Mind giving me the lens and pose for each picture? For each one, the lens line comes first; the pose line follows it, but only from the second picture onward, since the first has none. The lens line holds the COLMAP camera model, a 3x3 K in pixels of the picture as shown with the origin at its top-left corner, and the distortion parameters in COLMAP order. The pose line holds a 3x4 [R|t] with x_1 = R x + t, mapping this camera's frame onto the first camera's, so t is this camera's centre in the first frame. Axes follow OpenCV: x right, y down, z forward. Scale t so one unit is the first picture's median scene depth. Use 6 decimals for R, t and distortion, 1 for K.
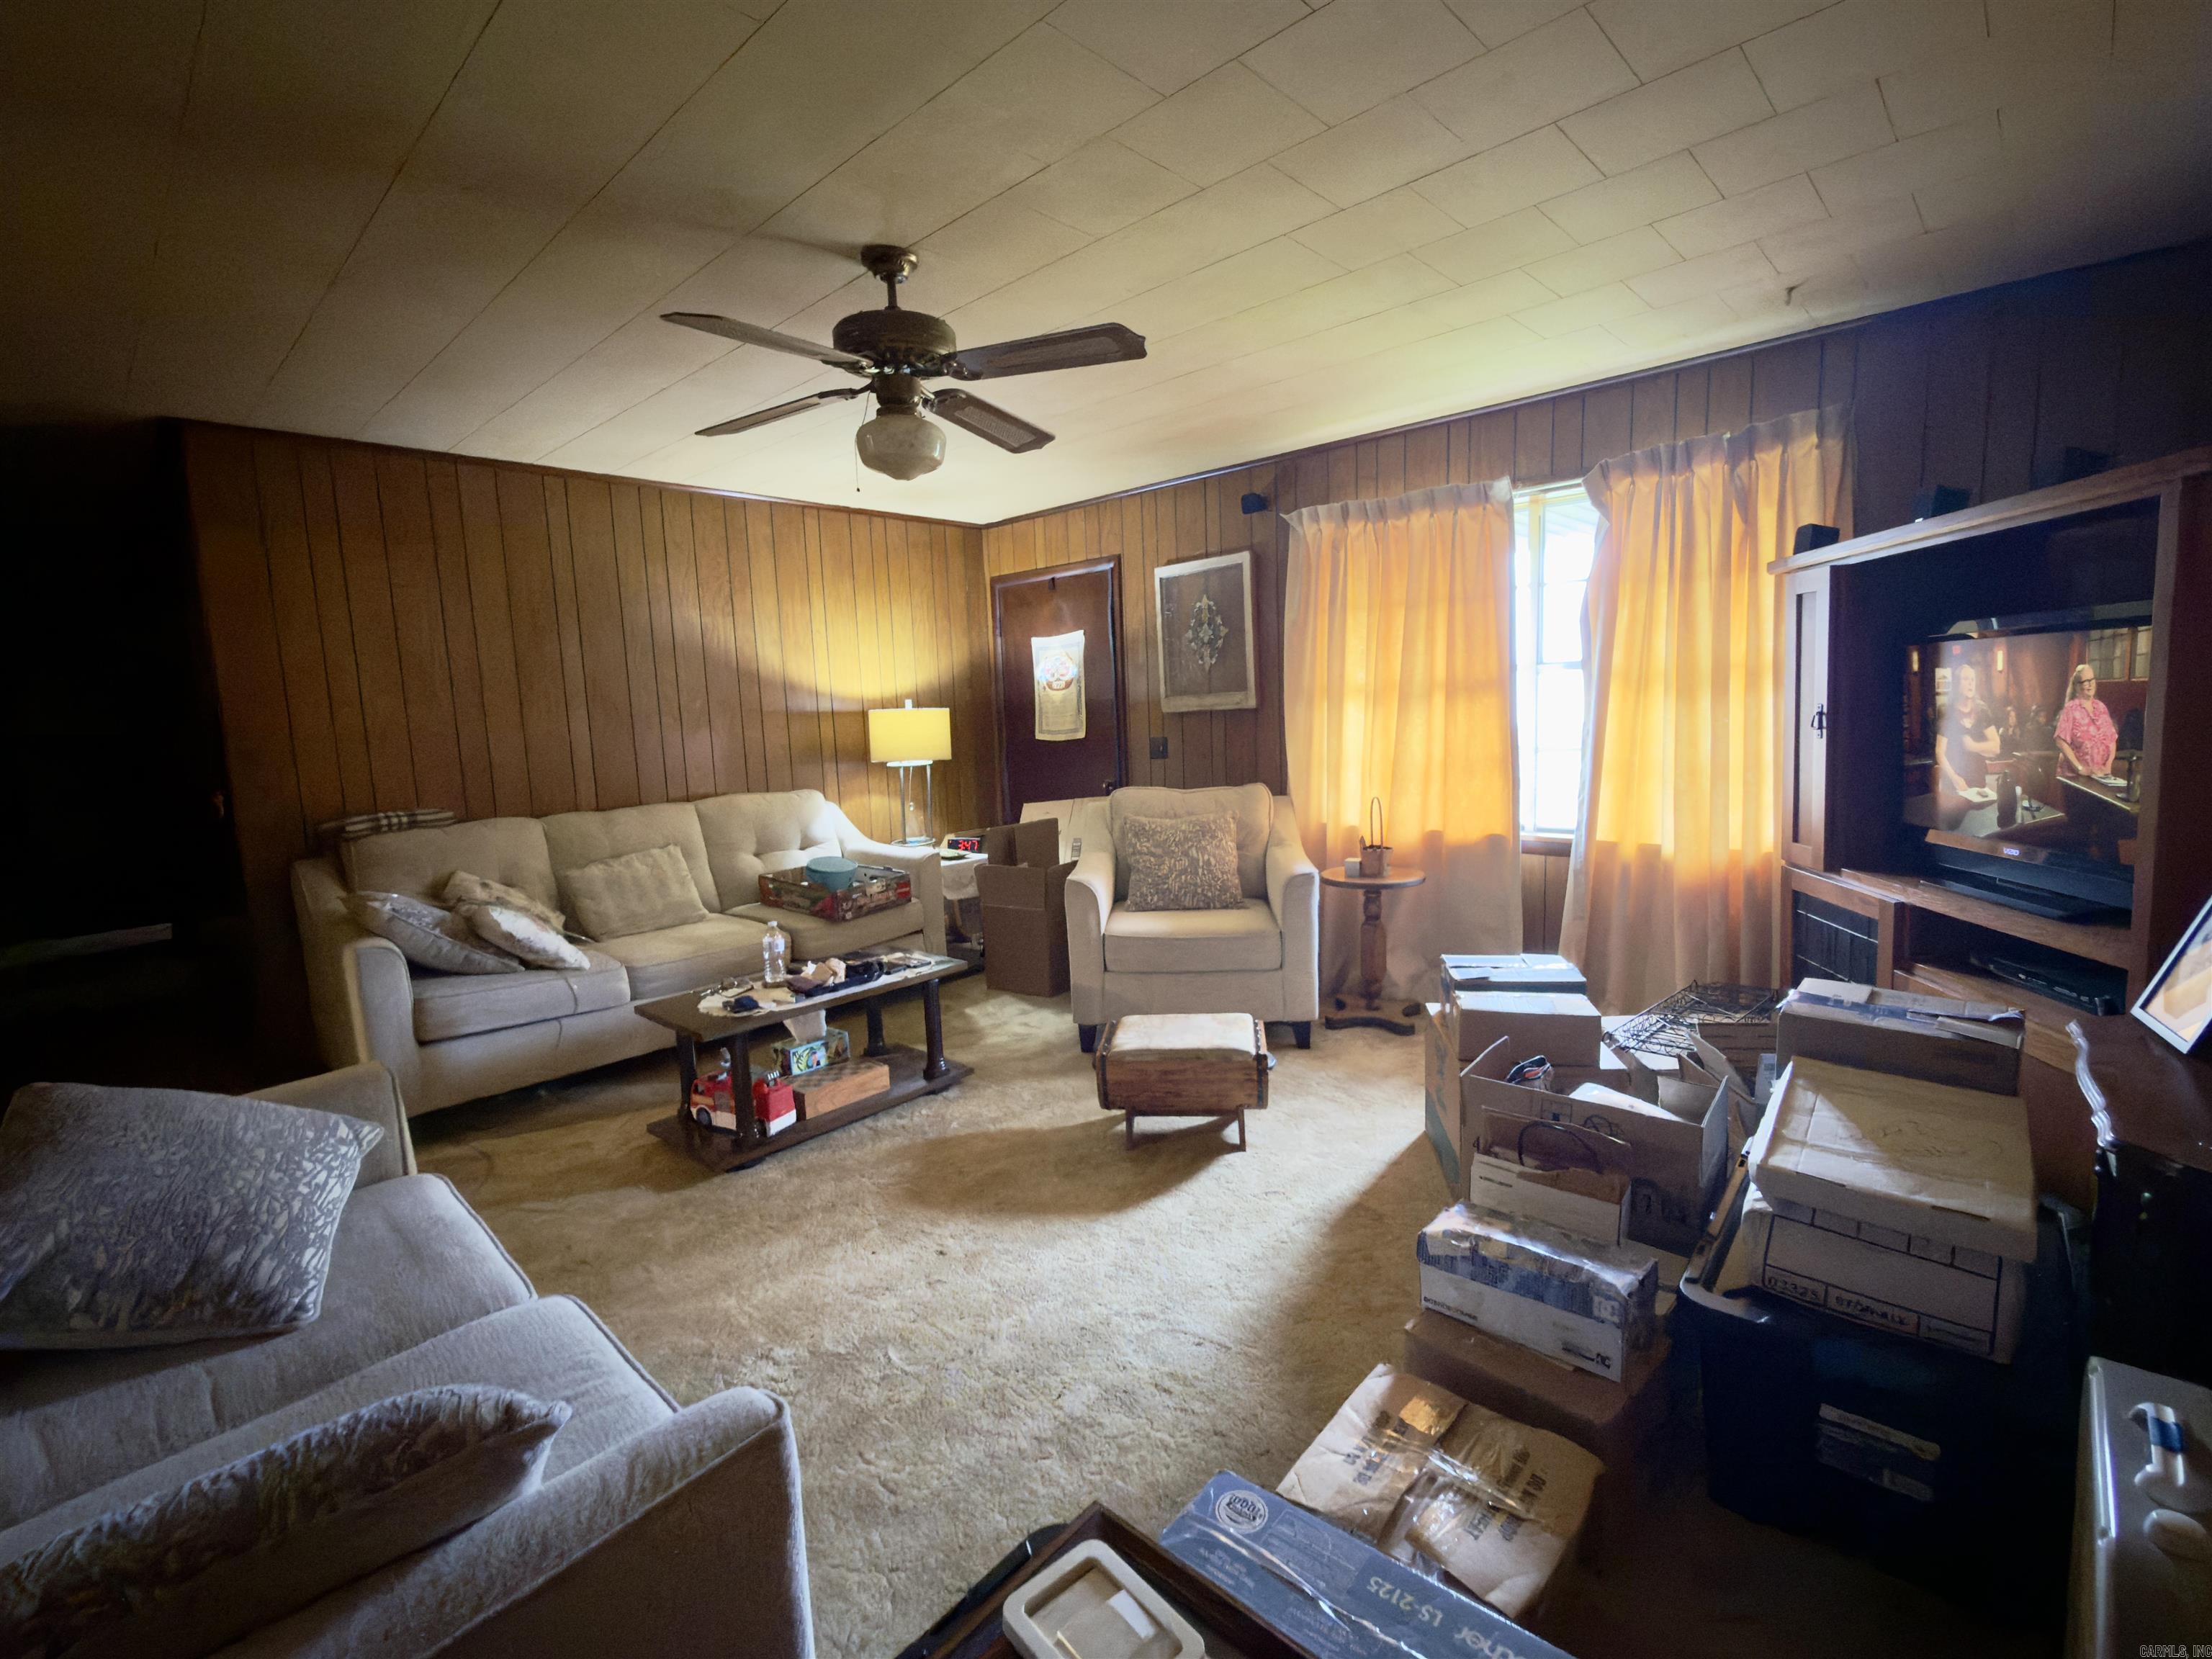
lens RADIAL K [[998.4, 0, 1104.3], [0, 998.4, 824.0], [0, 0, 1]] dist [0.000163, -0.000028]
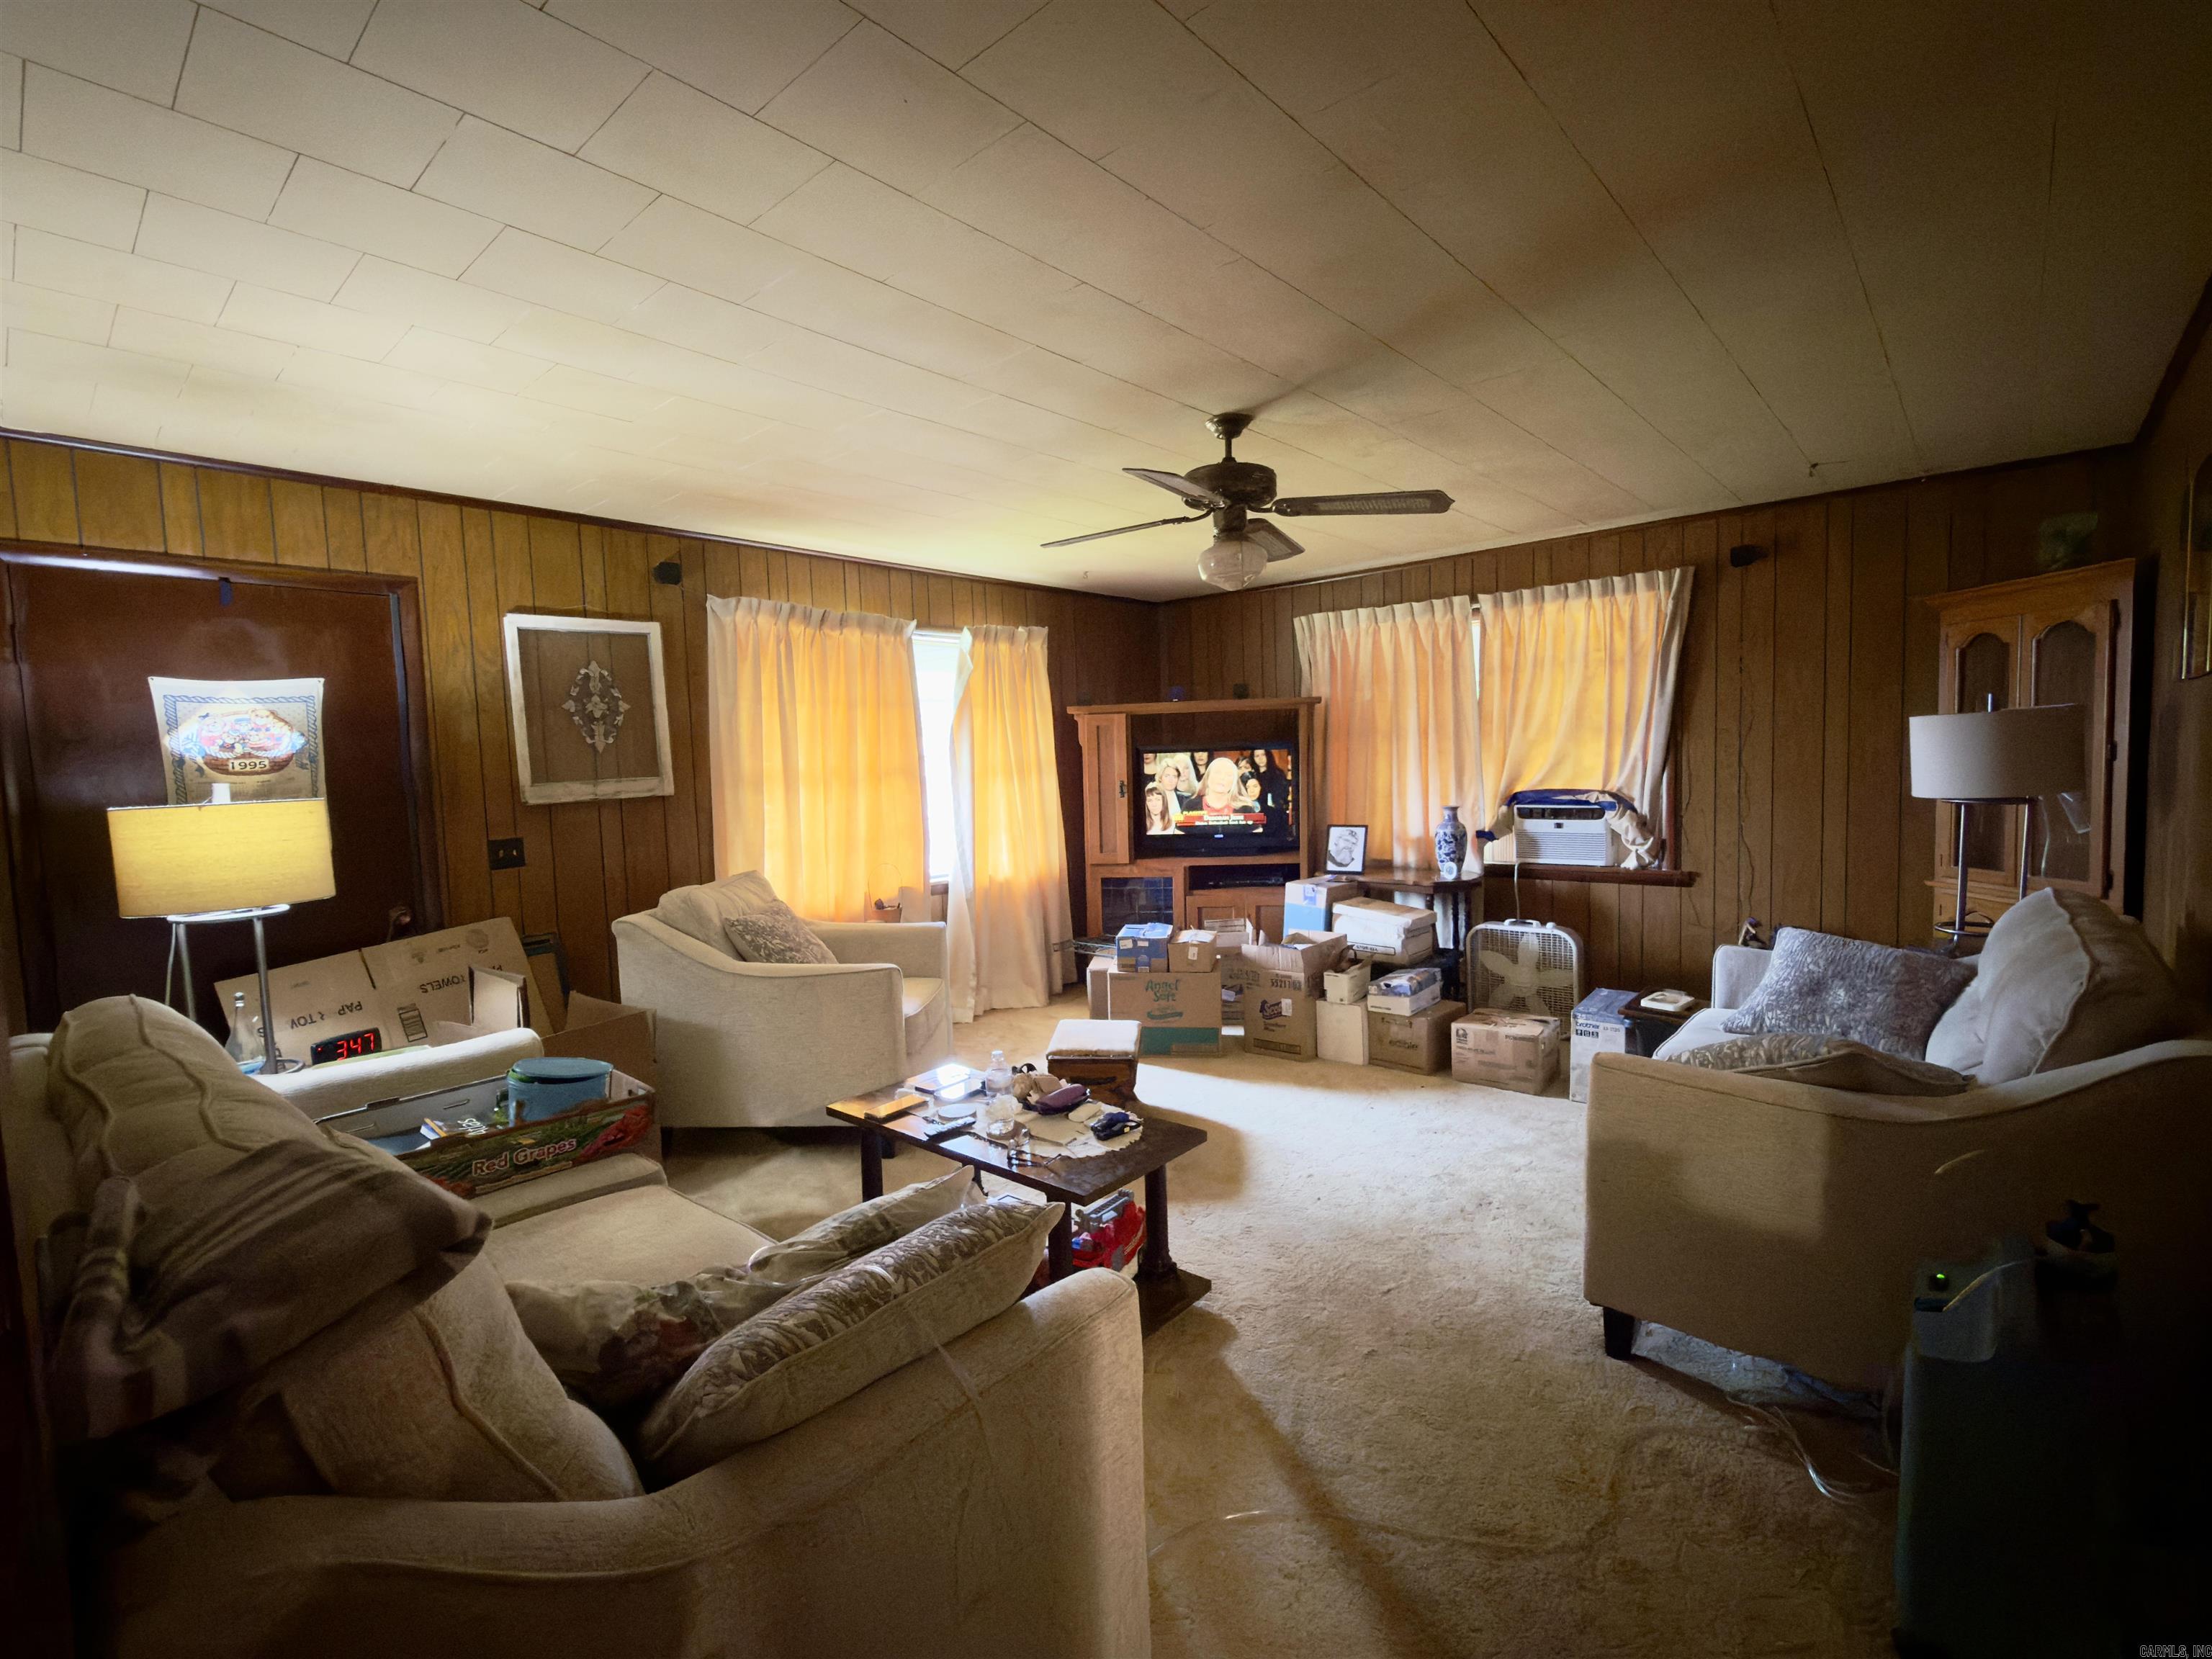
lens RADIAL K [[998.4, 0, 1104.0], [0, 998.4, 830.4], [0, 0, 1]] dist [0.000163, -0.000028]
pose [[-0.026357, -0.031348, 0.999161, -0.764287], [0.152374, 0.987703, 0.035008, -0.057227], [-0.987971, 0.153169, -0.021257, 0.641550]]
